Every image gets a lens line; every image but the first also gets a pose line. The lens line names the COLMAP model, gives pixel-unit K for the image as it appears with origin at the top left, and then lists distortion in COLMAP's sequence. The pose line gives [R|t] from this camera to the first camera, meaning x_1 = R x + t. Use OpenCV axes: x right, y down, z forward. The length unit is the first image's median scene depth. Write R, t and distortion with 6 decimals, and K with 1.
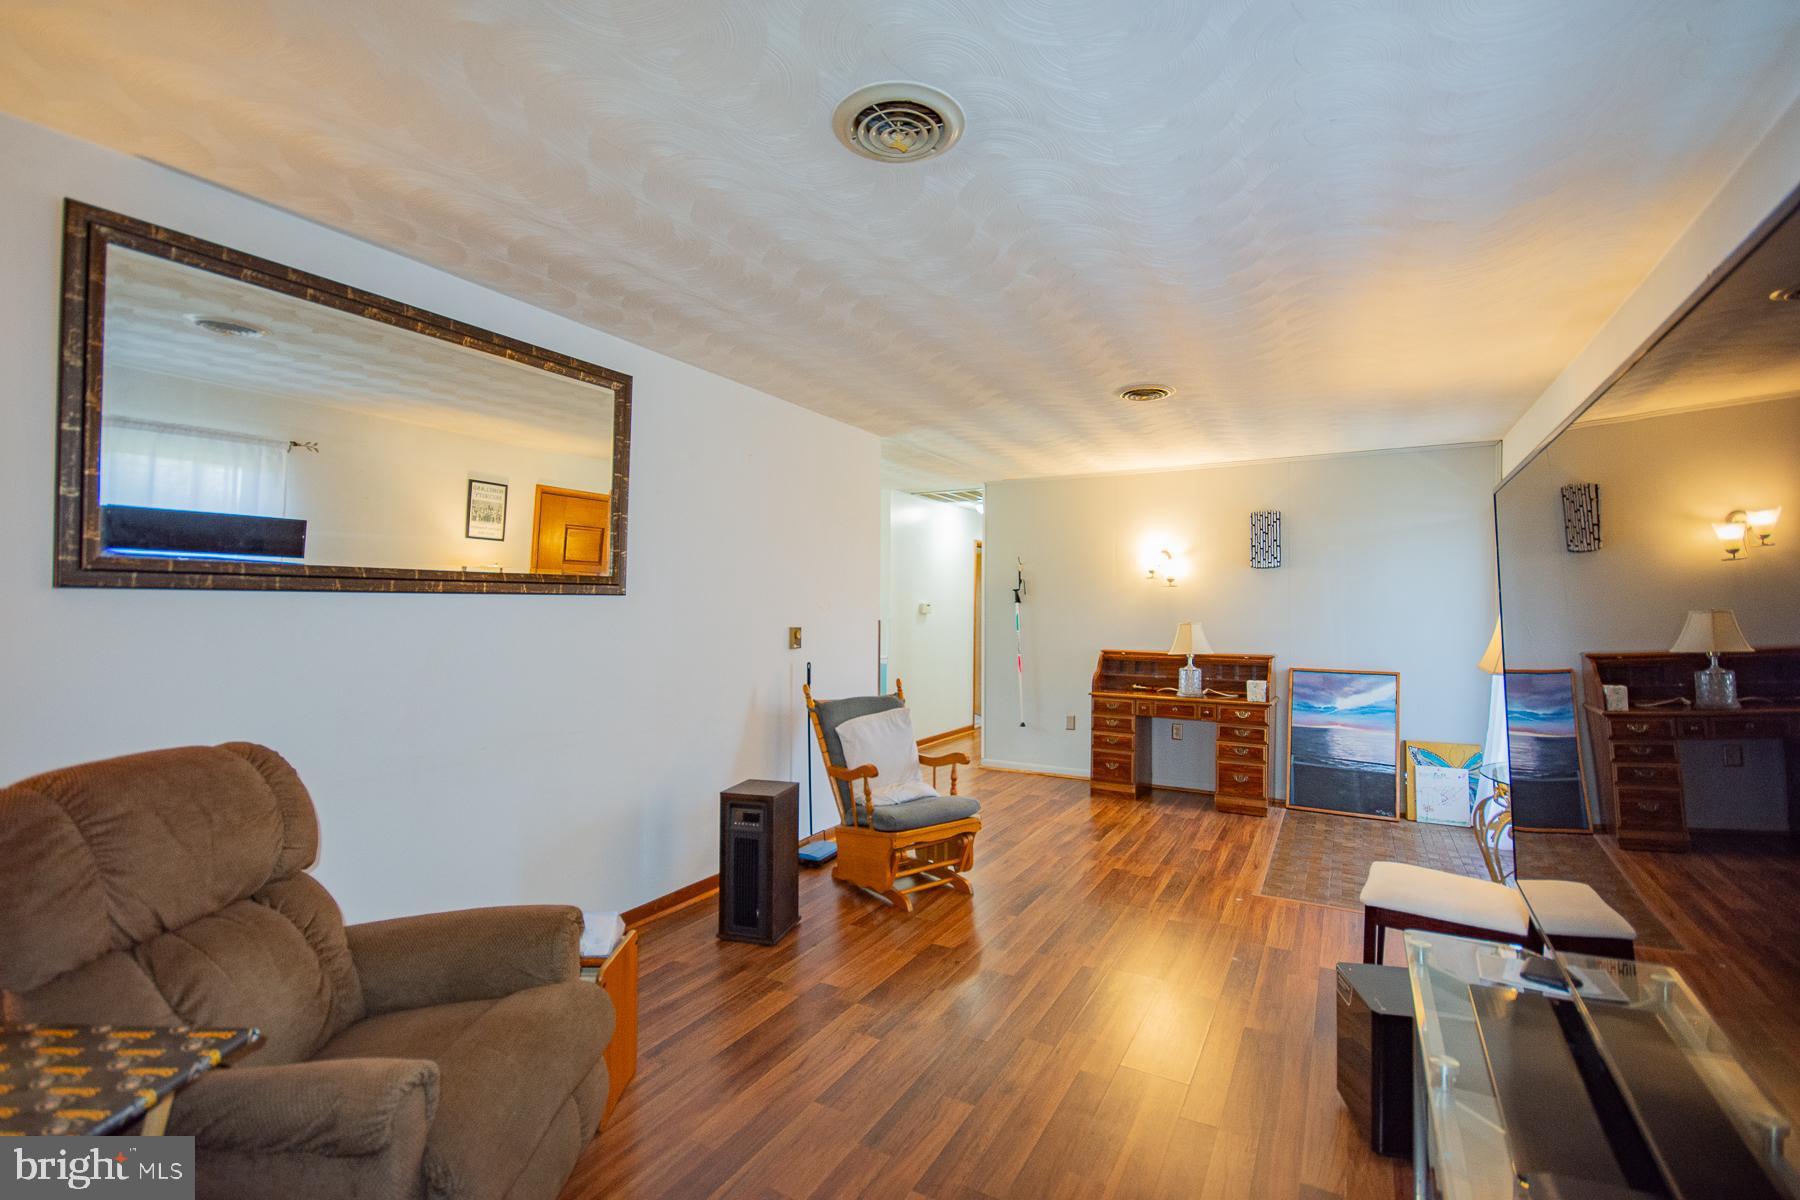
lens RADIAL K [[801.3, 0, 898.0], [0, 801.3, 601.5], [0, 0, 1]] dist [0.012065, -0.010727]
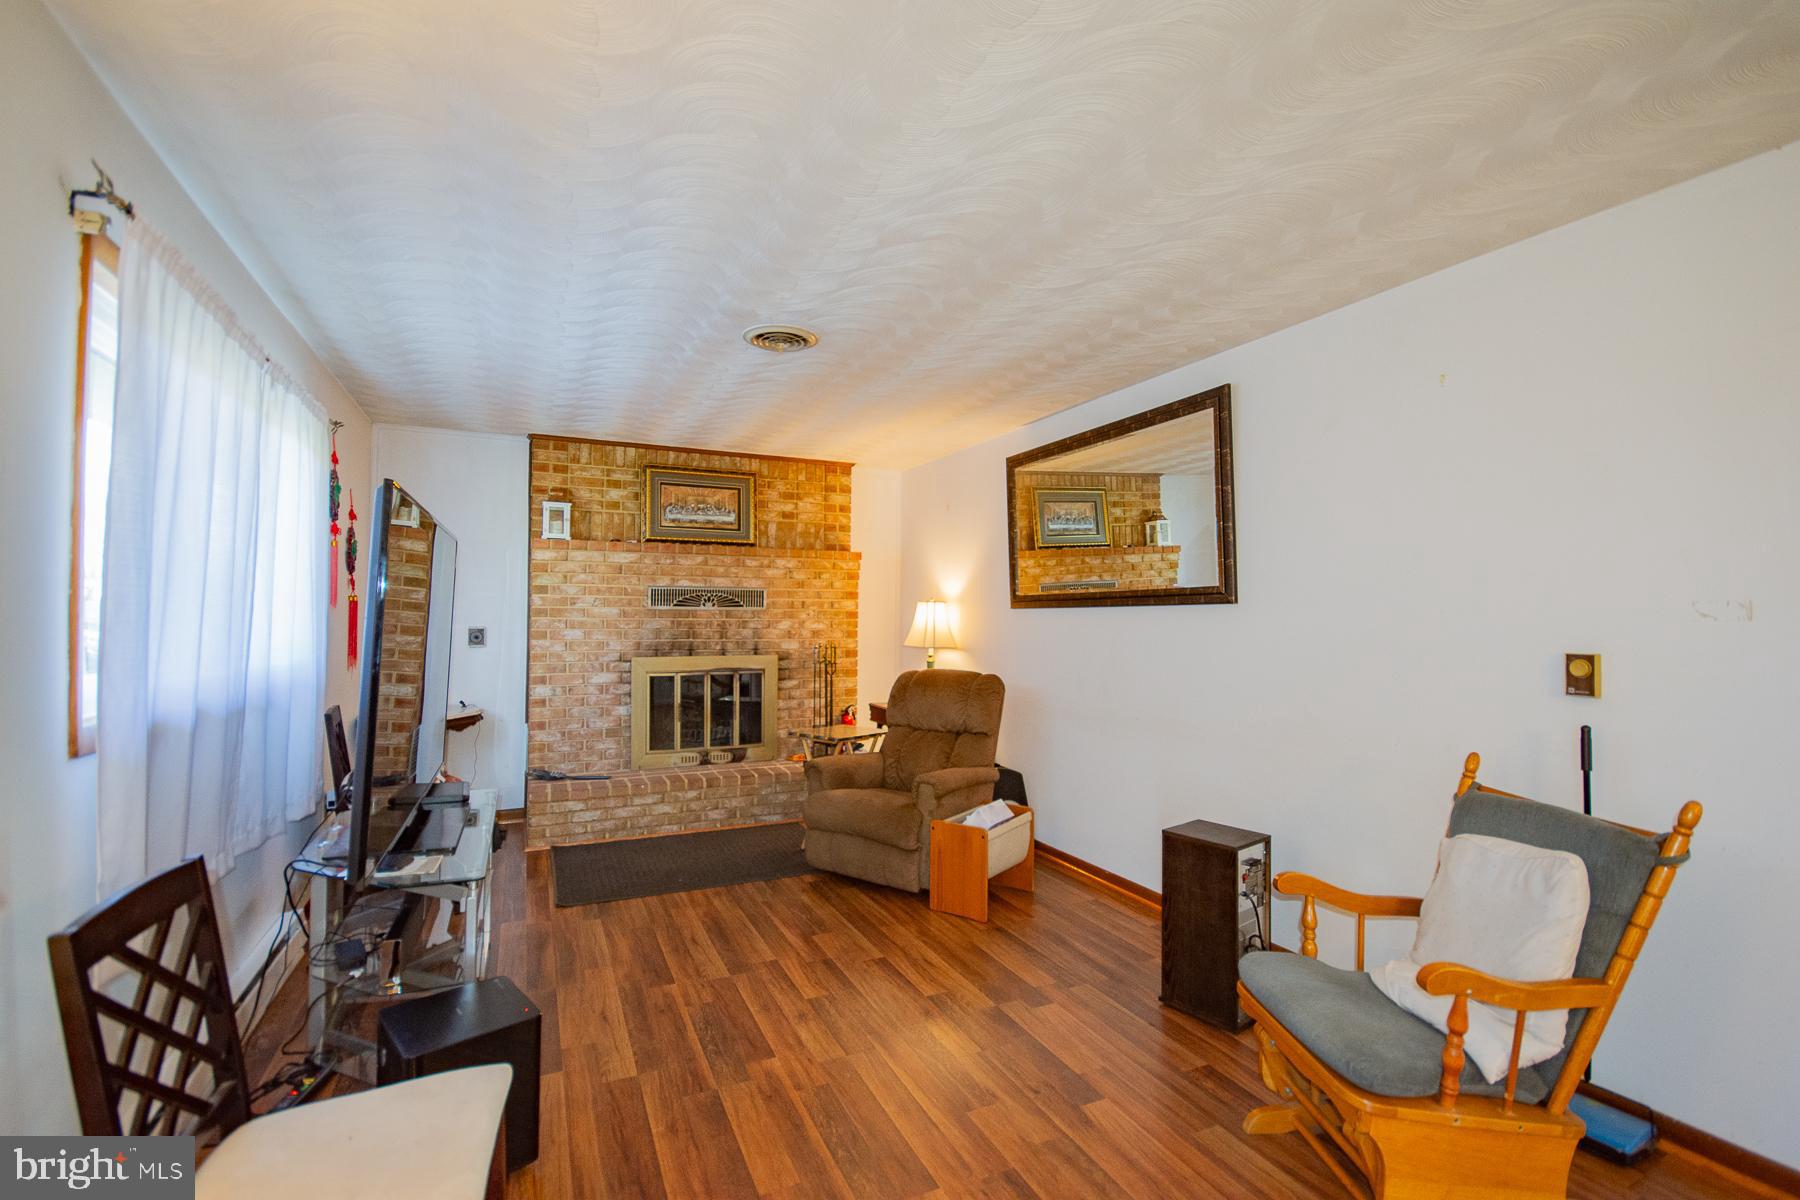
lens RADIAL K [[801.3, 0, 898.0], [0, 801.3, 601.5], [0, 0, 1]] dist [0.012065, -0.010727]
pose [[-0.579888, -0.024683, -0.814322, 0.444160], [-0.002580, 0.999592, -0.028461, 0.012096], [0.814692, -0.014403, -0.579715, 0.777420]]
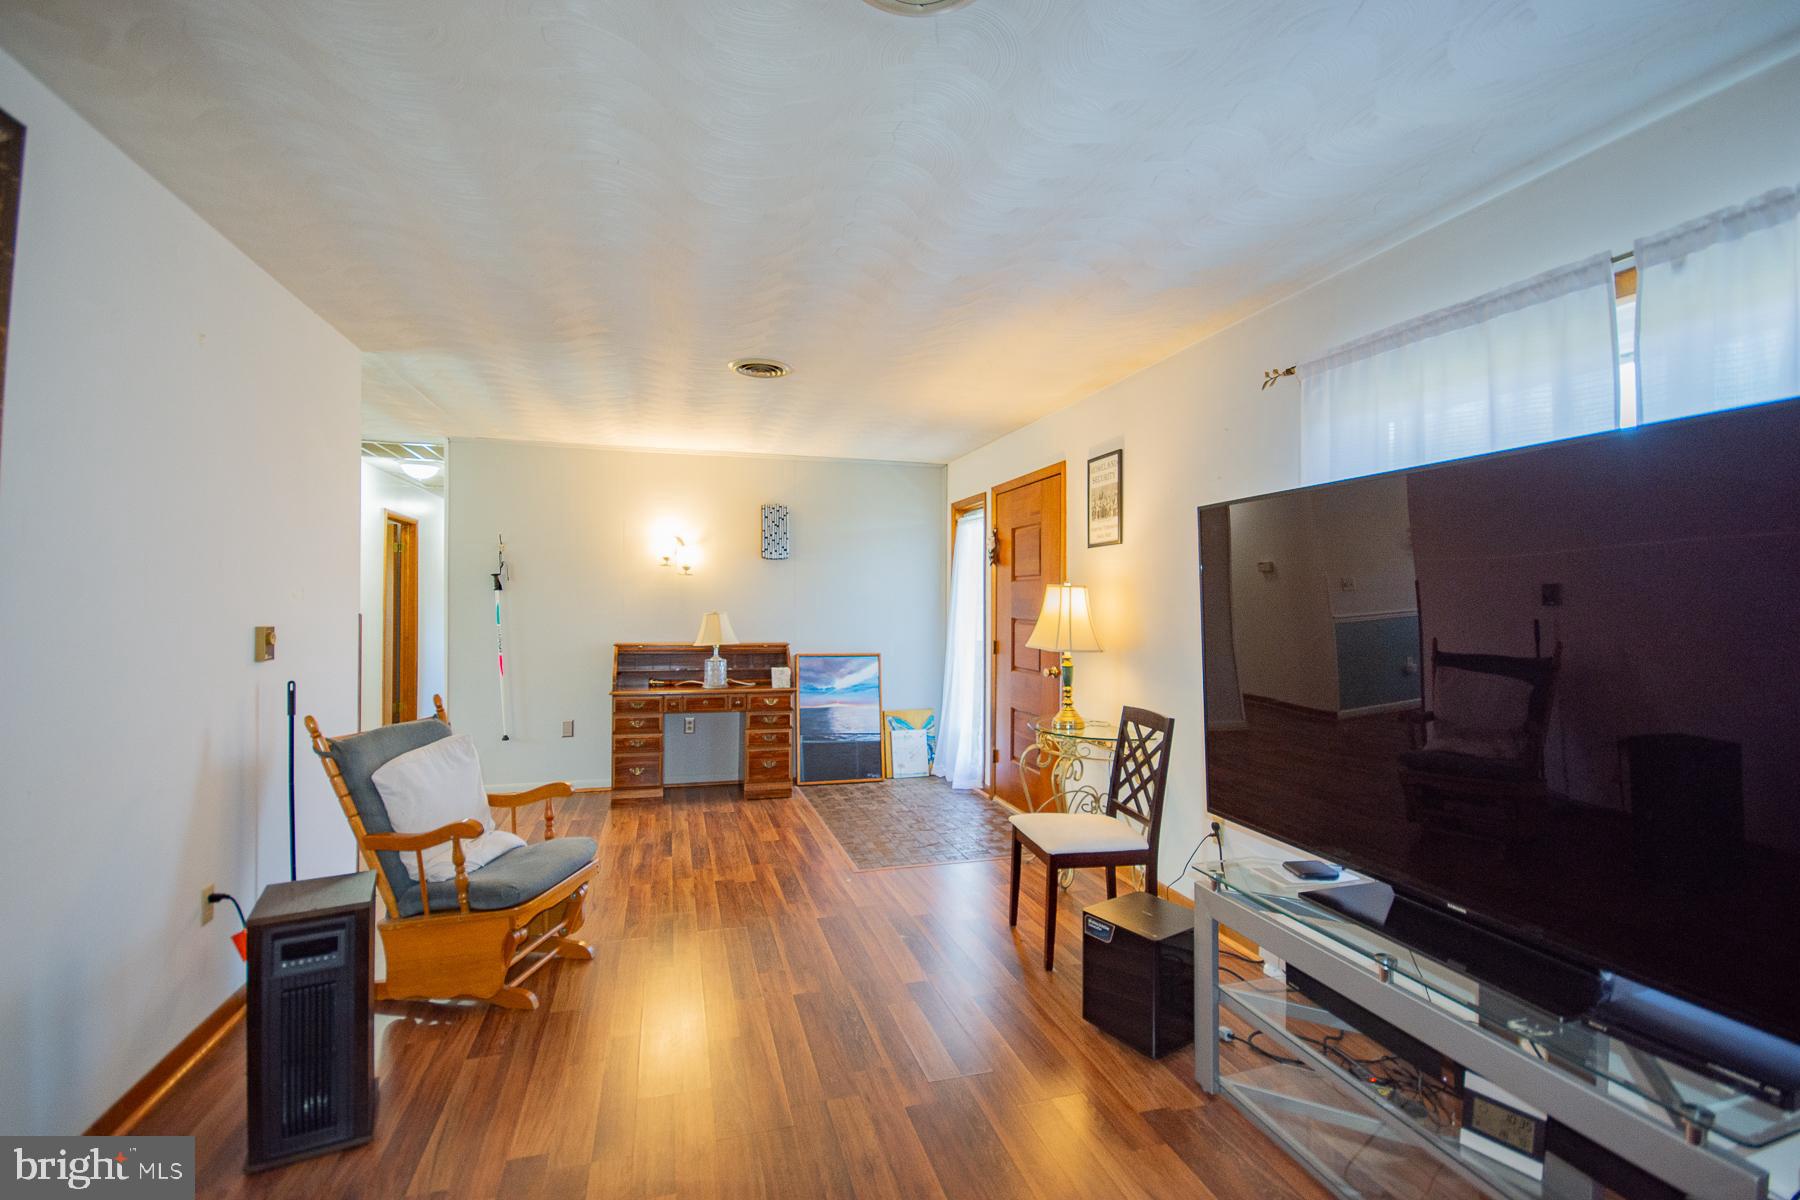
lens RADIAL K [[801.3, 0, 898.0], [0, 801.3, 601.5], [0, 0, 1]] dist [0.012065, -0.010727]
pose [[0.701332, -0.000648, 0.712834, -0.190300], [-0.009347, 0.999905, 0.010106, 0.001081], [-0.712773, -0.013750, 0.701260, 0.169444]]
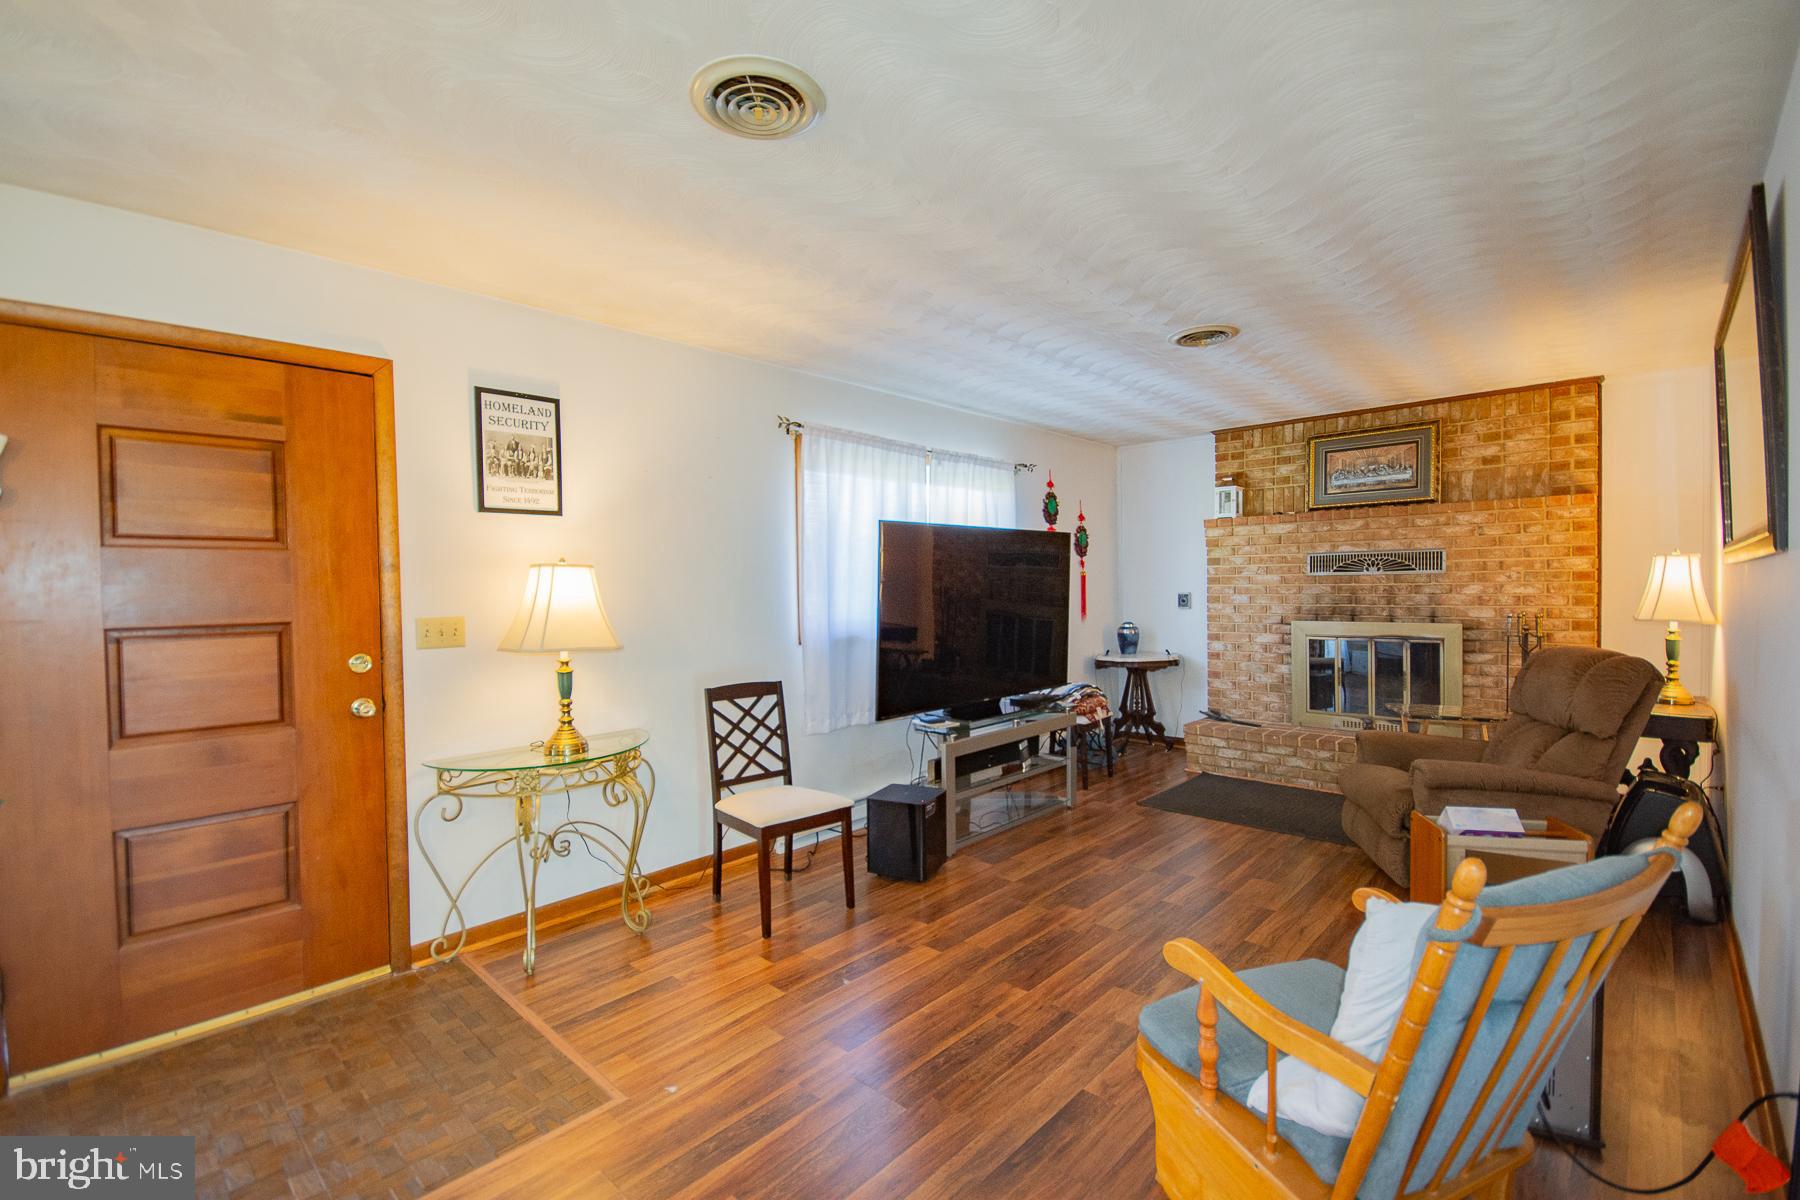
lens RADIAL K [[801.3, 0, 898.0], [0, 801.3, 601.5], [0, 0, 1]] dist [0.012065, -0.010727]
pose [[-0.971642, 0.002032, 0.236450, 0.094154], [0.005208, 0.999904, 0.012811, 0.011781], [-0.236401, 0.013680, -0.971559, 1.085764]]
